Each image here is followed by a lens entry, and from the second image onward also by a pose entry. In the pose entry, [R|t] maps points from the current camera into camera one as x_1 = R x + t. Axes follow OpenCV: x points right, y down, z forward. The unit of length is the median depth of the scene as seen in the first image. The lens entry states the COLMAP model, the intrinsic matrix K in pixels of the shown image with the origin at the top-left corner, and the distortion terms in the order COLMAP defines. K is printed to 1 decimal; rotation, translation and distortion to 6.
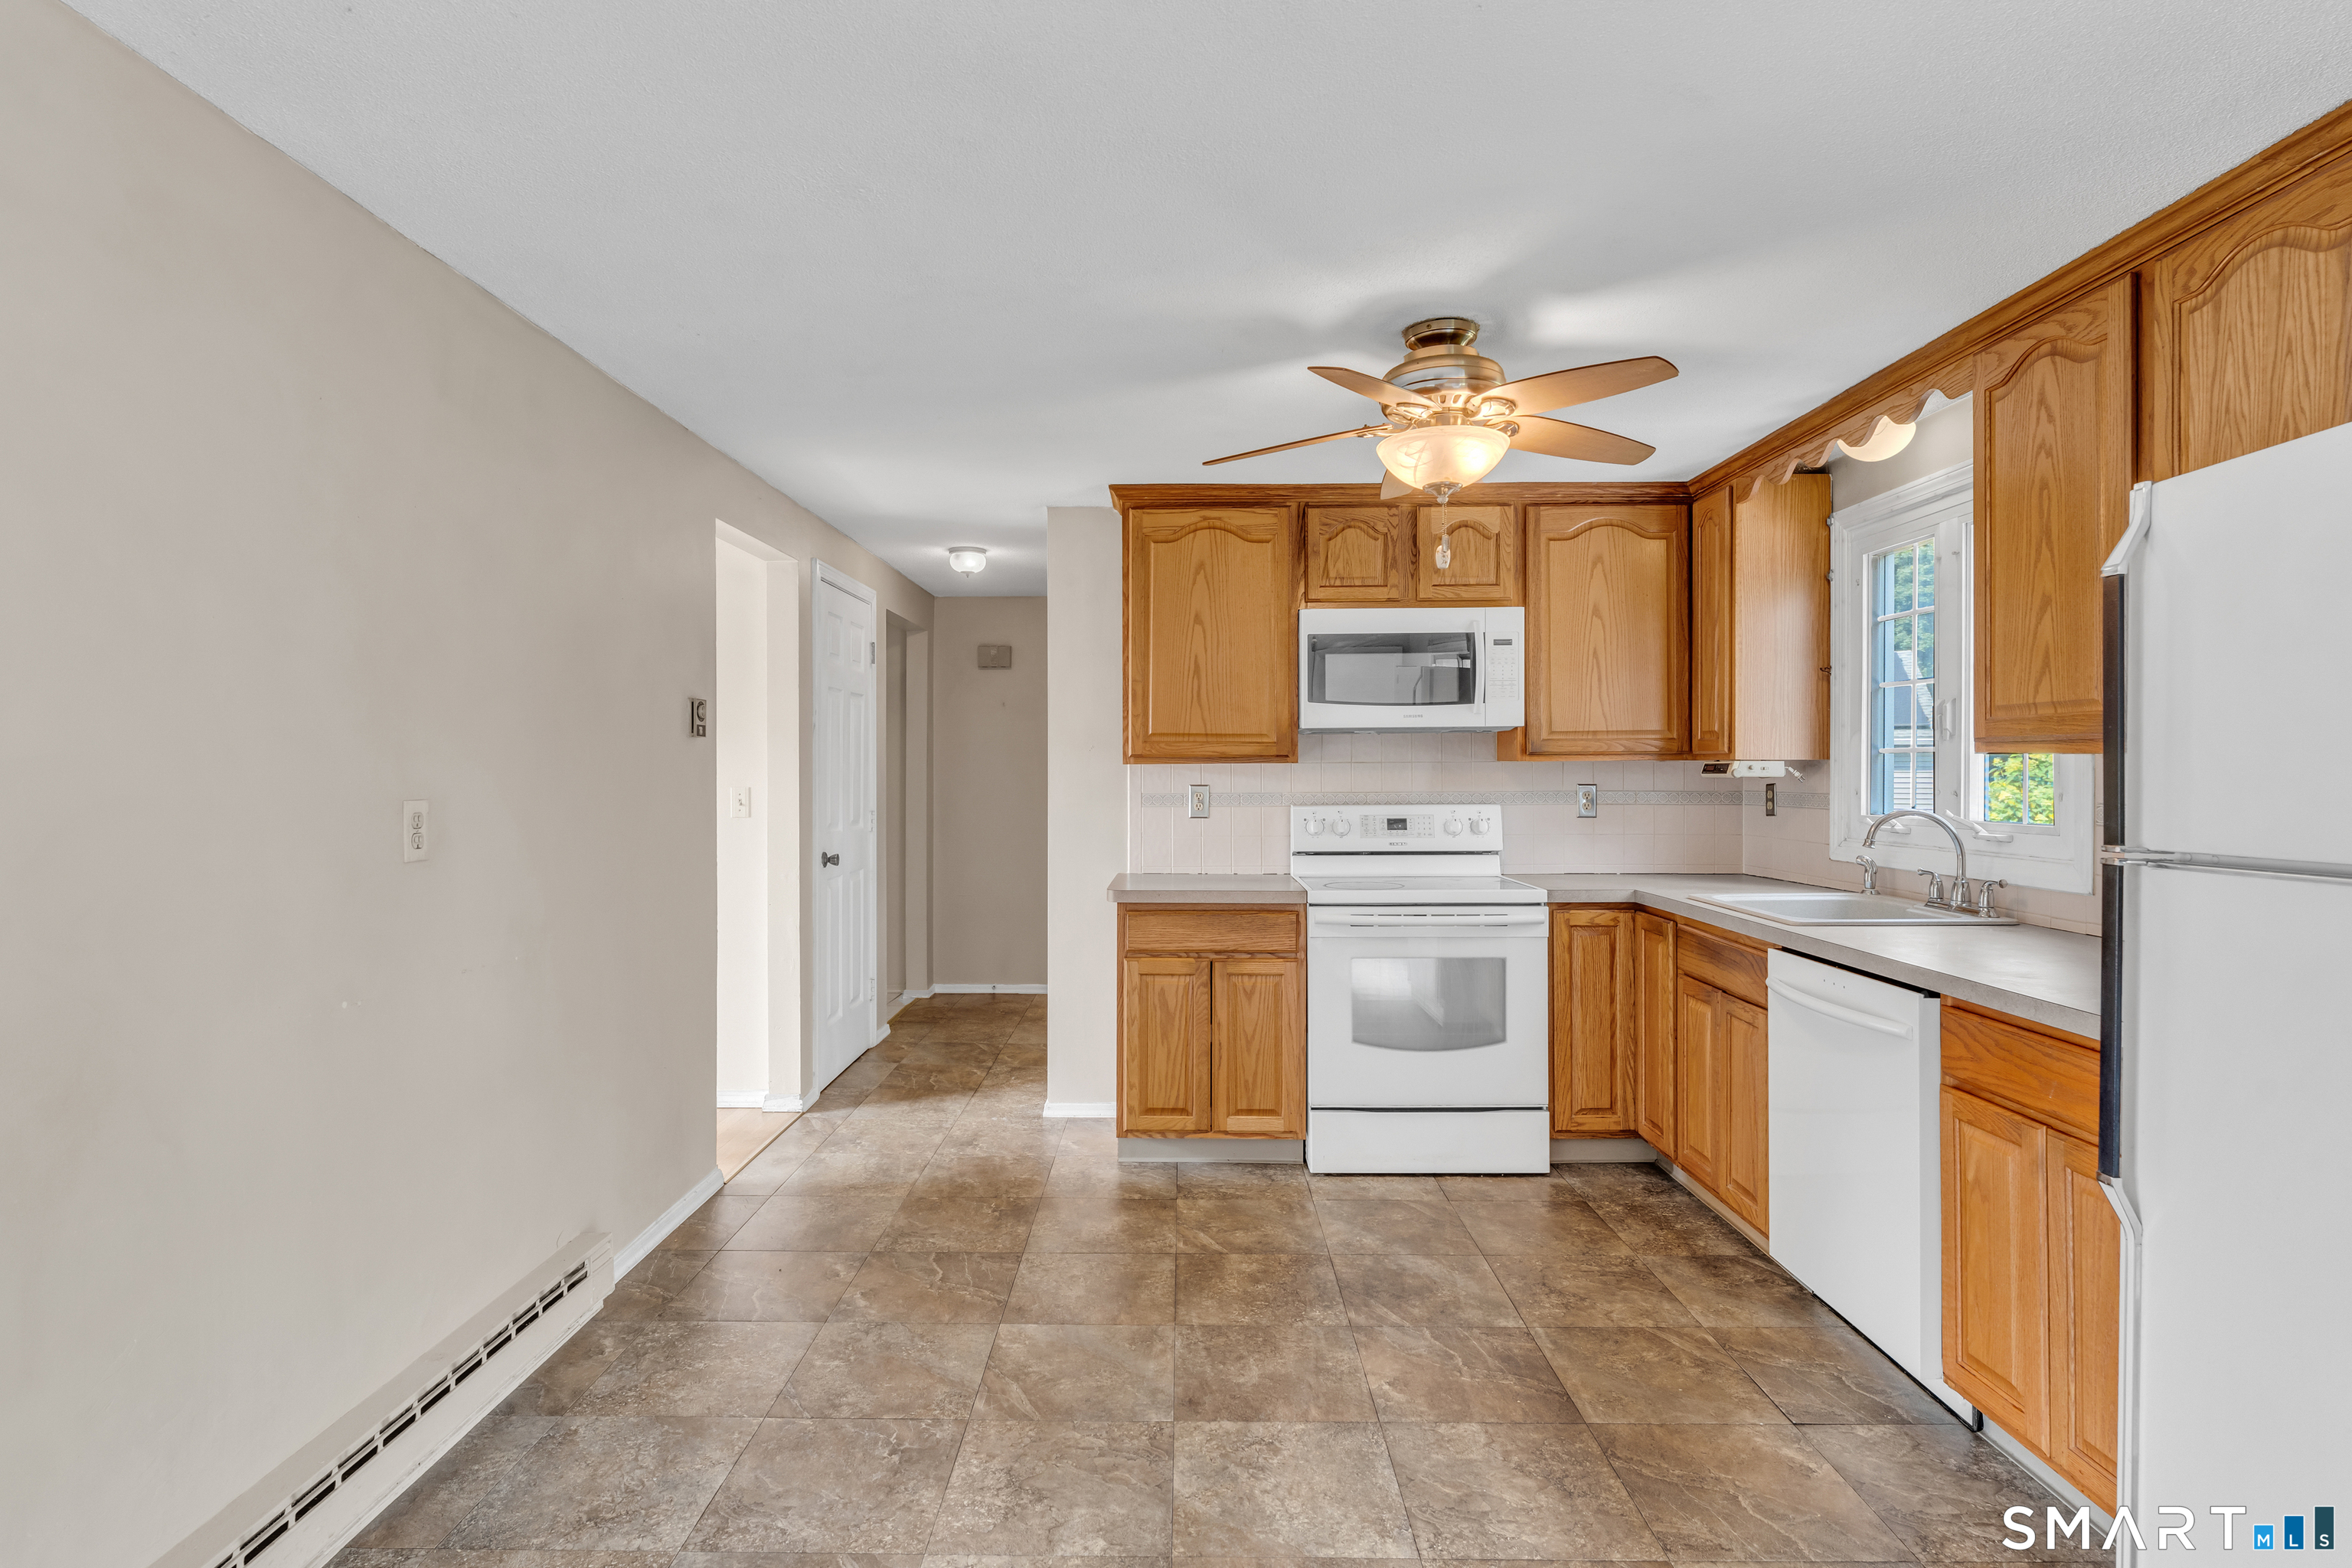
lens RADIAL K [[1195.8, 0, 1175.4], [0, 1195.8, 772.6], [0, 0, 1]] dist [-0.011484, 0.000194]
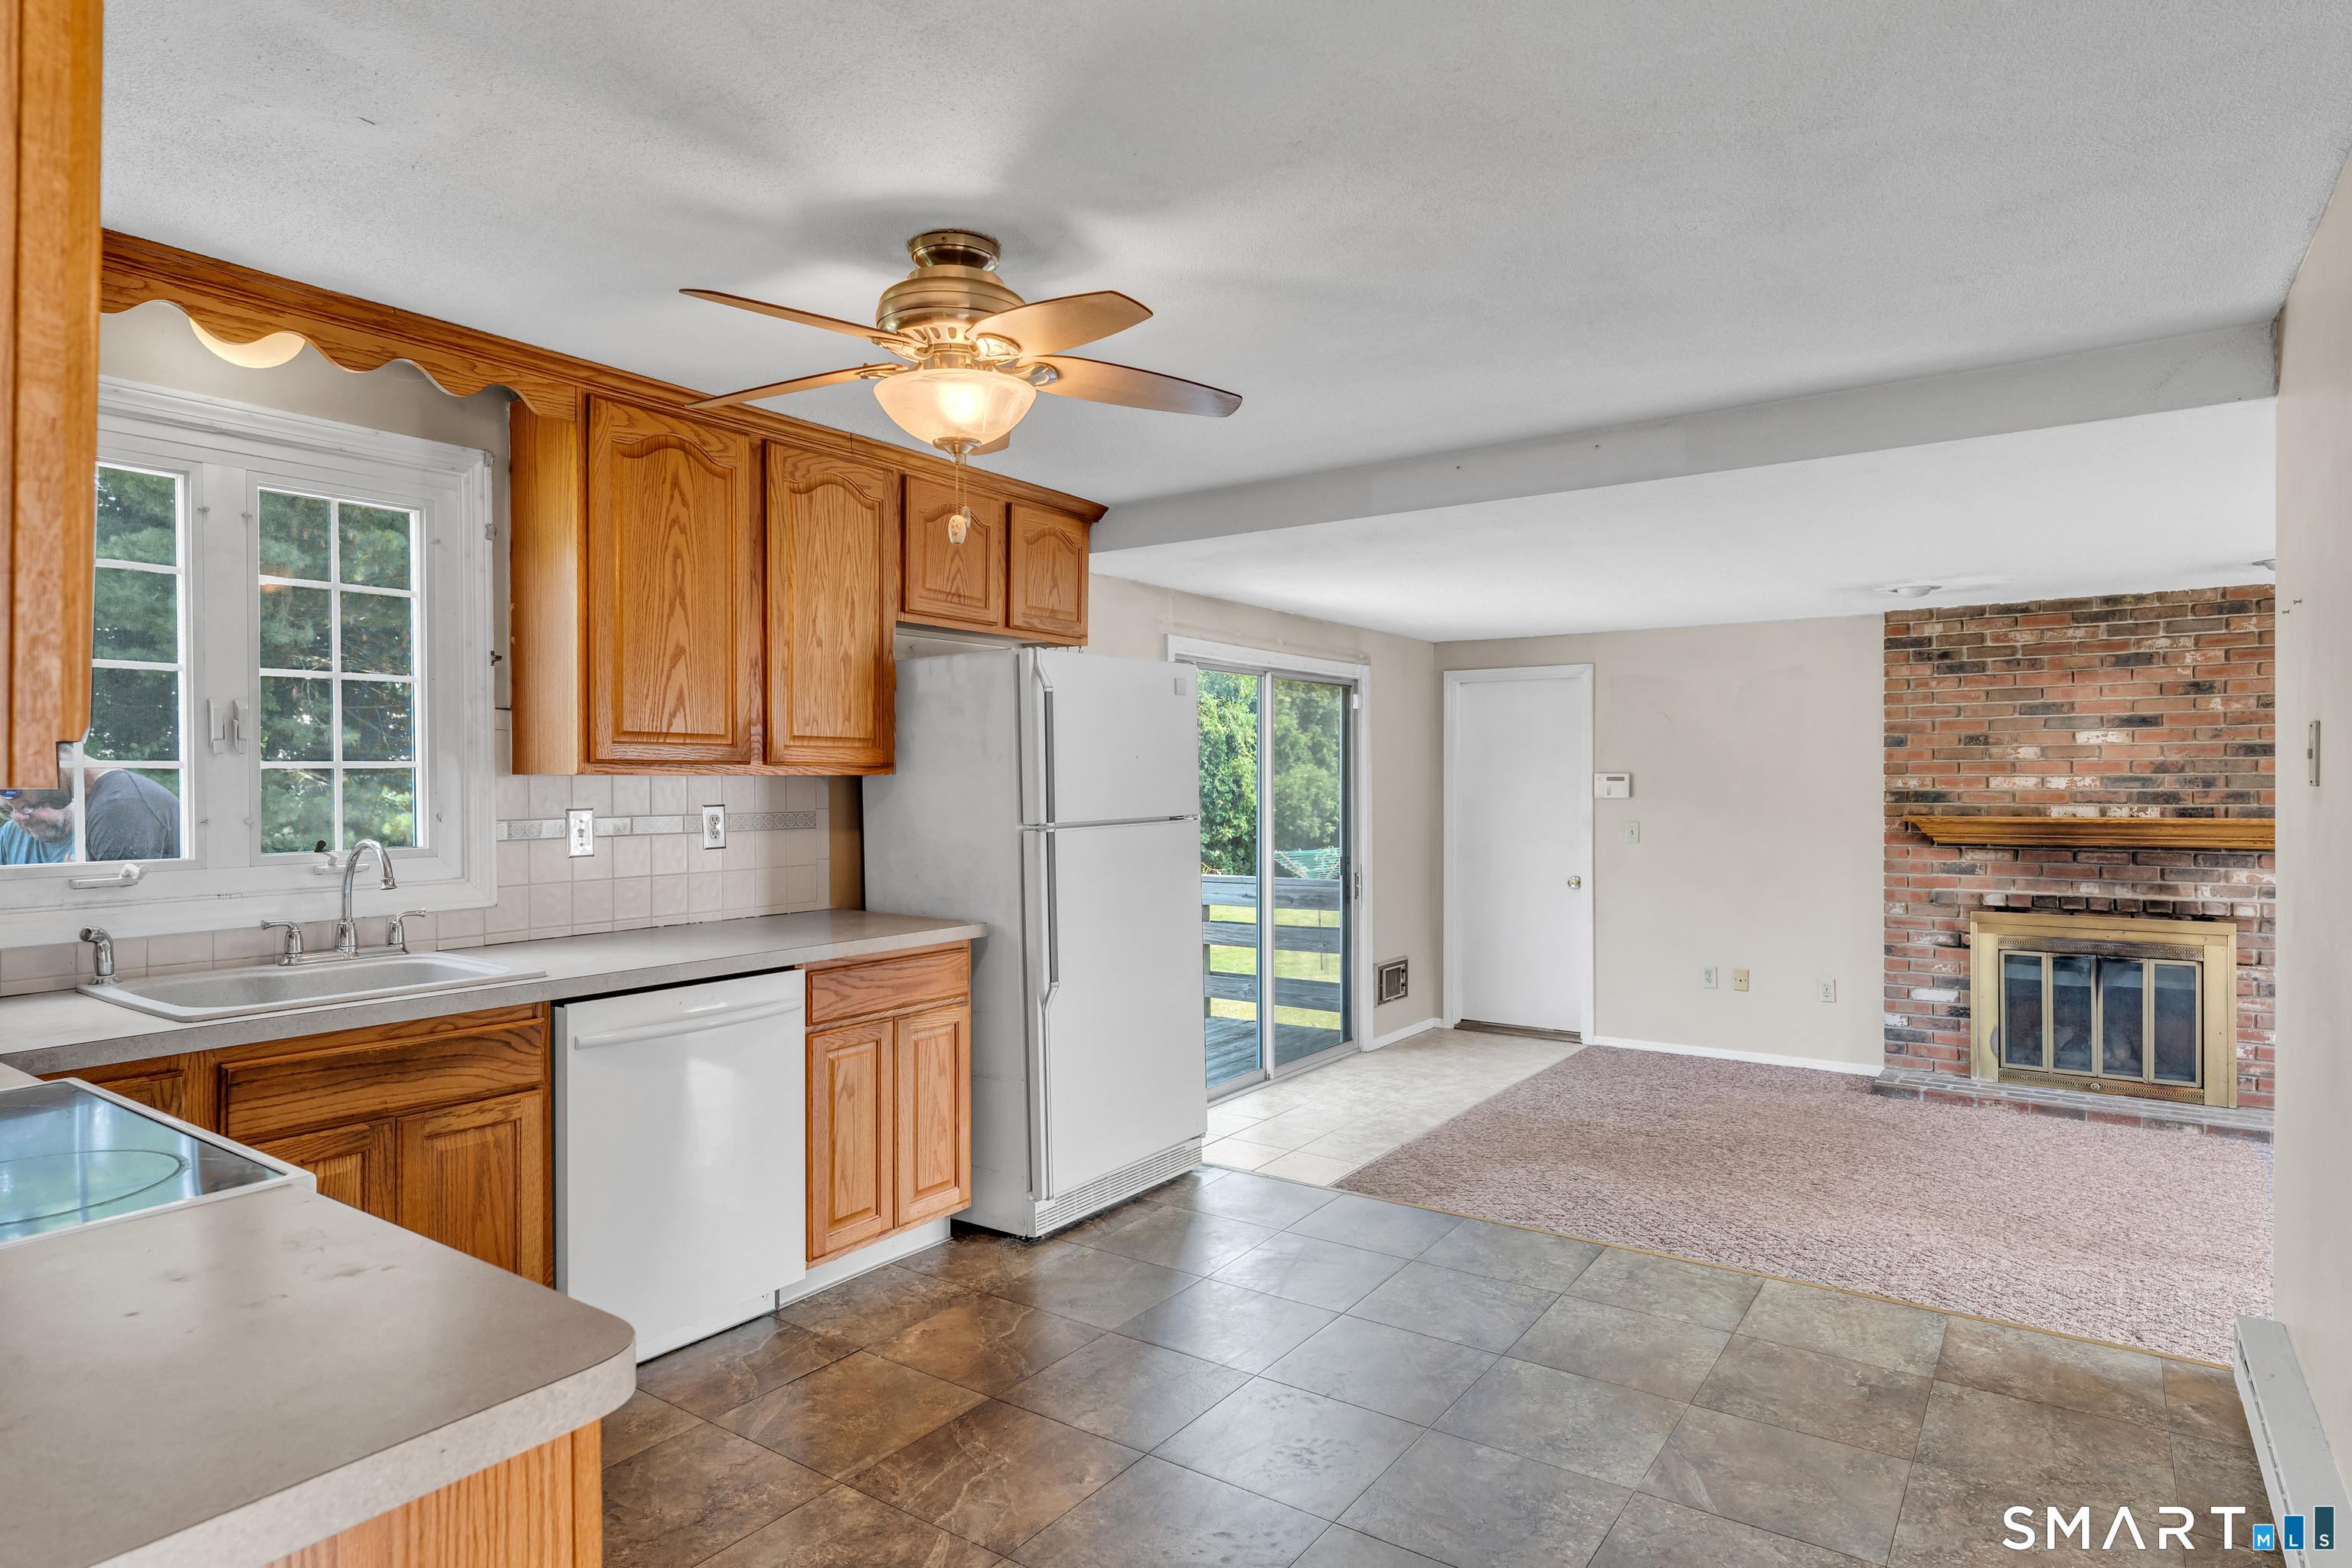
lens RADIAL K [[1279.3, 0, 1183.6], [0, 1279.3, 782.2], [0, 0, 1]] dist [0.000960, -0.010235]
pose [[-0.822544, 0.001350, 0.568700, -0.274087], [0.005962, 0.999963, 0.006249, -0.008659], [-0.568670, 0.008530, -0.822522, 1.117150]]
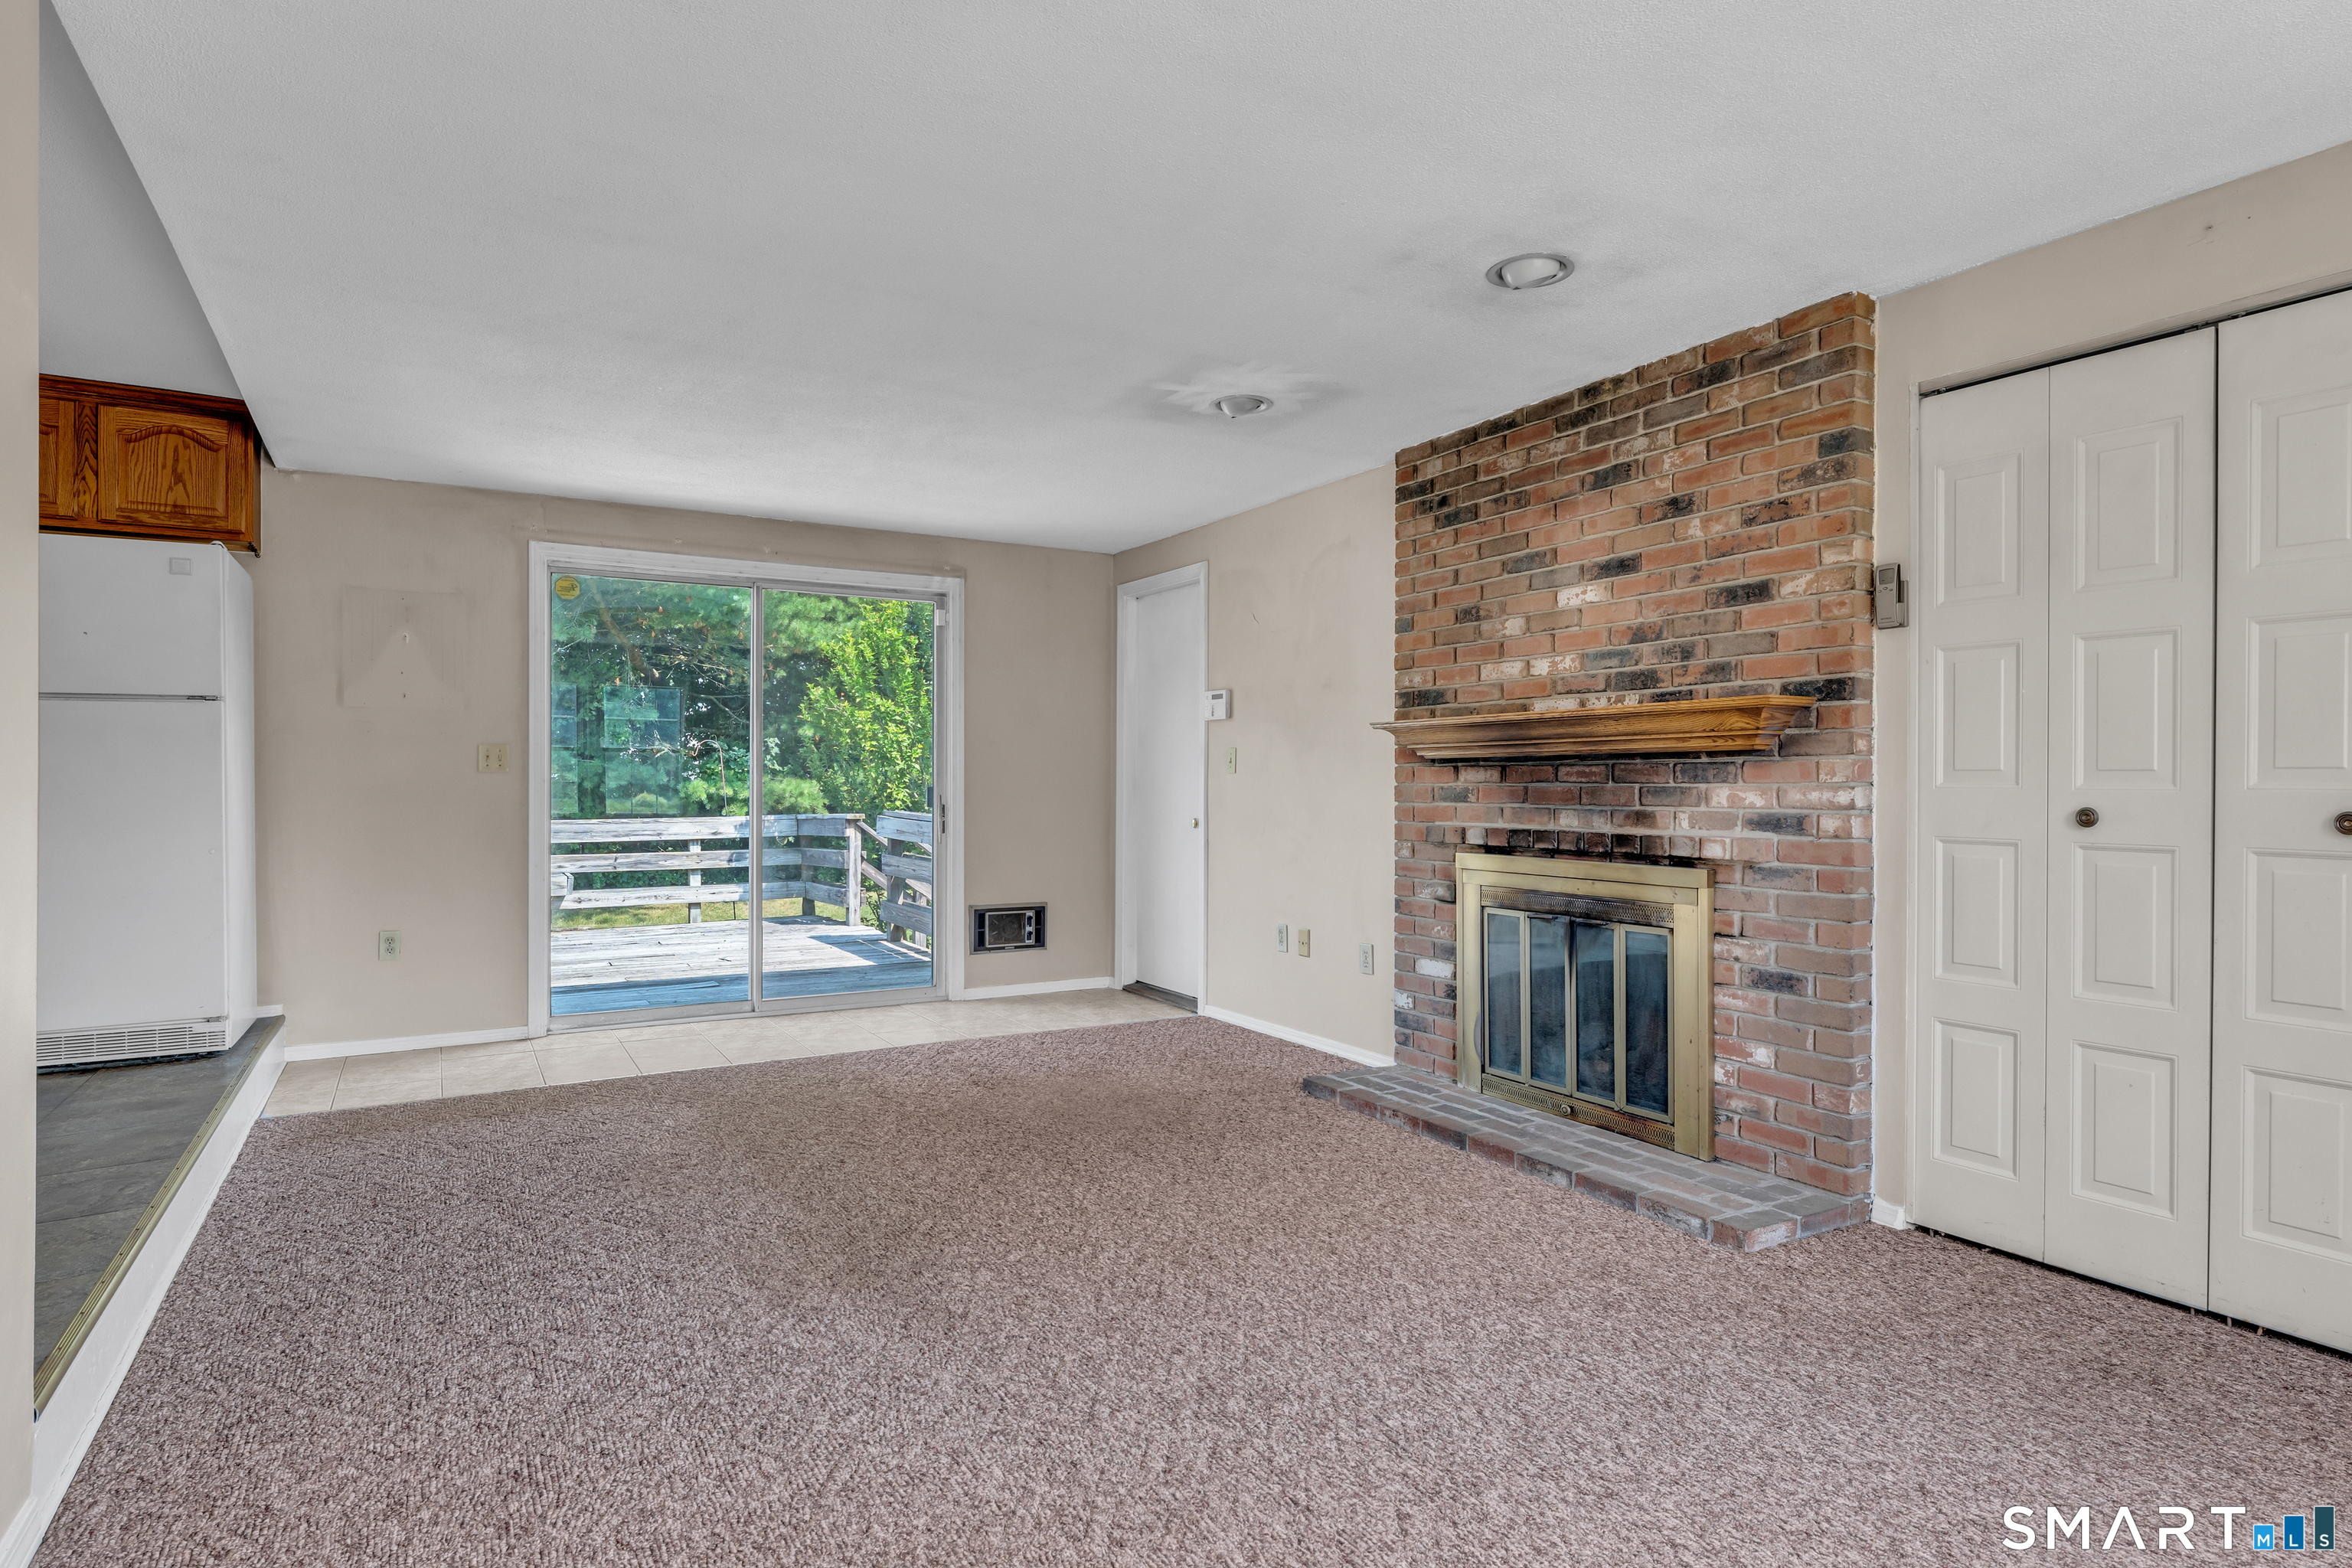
lens RADIAL K [[1279.3, 0, 1178.0], [0, 1279.3, 781.3], [0, 0, 1]] dist [0.000960, -0.010235]
pose [[-0.515061, -0.001147, 0.857153, -1.013796], [0.003181, 0.999990, 0.003250, 0.097465], [-0.857148, 0.004401, -0.515052, 0.076692]]
